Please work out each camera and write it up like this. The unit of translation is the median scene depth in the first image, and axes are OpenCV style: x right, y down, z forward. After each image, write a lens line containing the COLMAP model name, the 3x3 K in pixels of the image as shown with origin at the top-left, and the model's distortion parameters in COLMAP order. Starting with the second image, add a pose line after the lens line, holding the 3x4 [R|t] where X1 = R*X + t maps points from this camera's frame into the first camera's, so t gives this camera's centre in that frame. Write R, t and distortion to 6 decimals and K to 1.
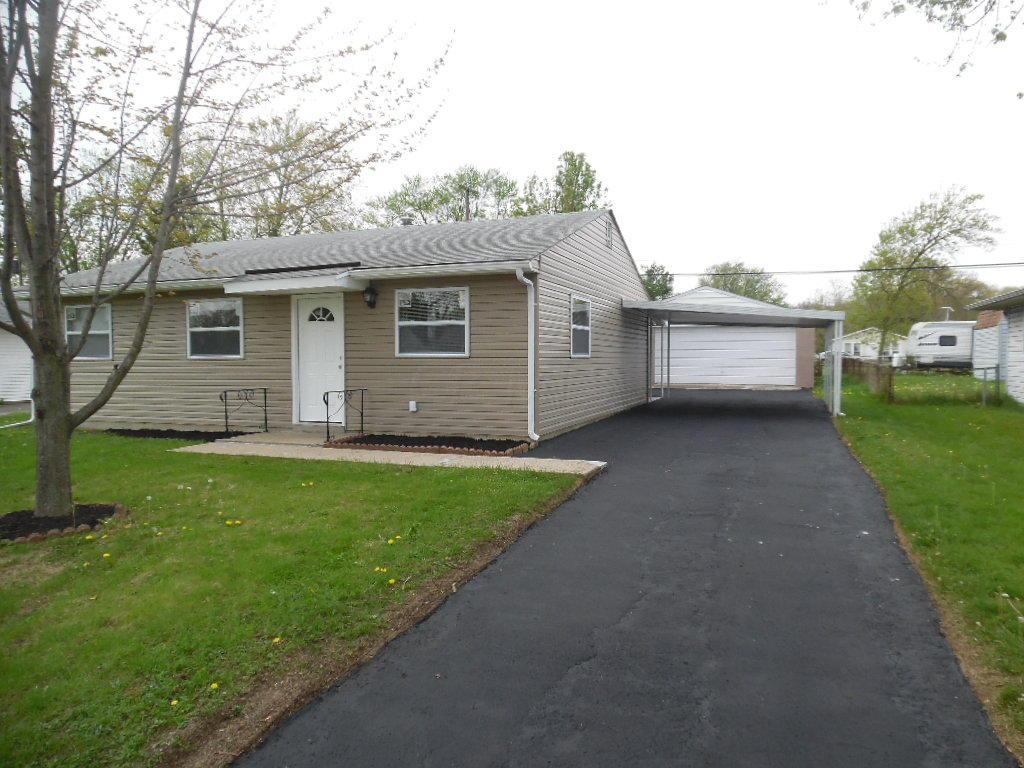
lens RADIAL K [[711.2, 0, 512.0], [0, 711.2, 384.0], [0, 0, 1]] dist [-0.034857, 0.002736]
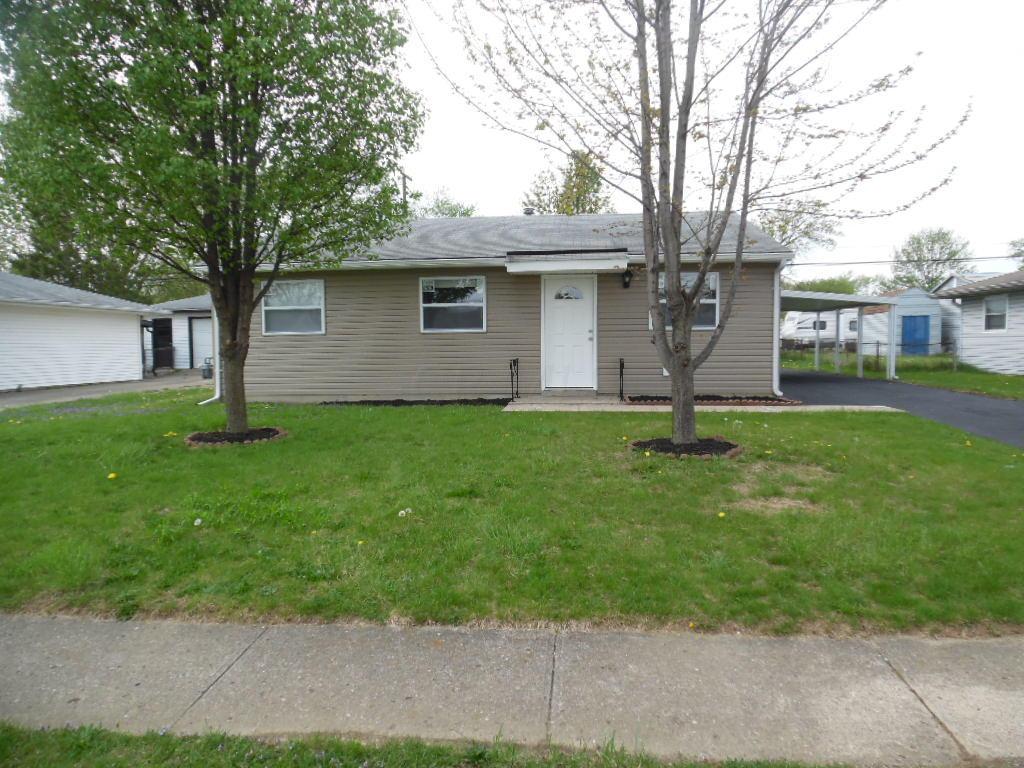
lens RADIAL K [[711.2, 0, 512.0], [0, 711.2, 384.0], [0, 0, 1]] dist [-0.034857, 0.002736]
pose [[0.963701, -0.019706, 0.266257, -0.655190], [0.015148, 0.999702, 0.019161, 0.024376], [-0.266555, -0.014432, 0.963712, -0.072958]]
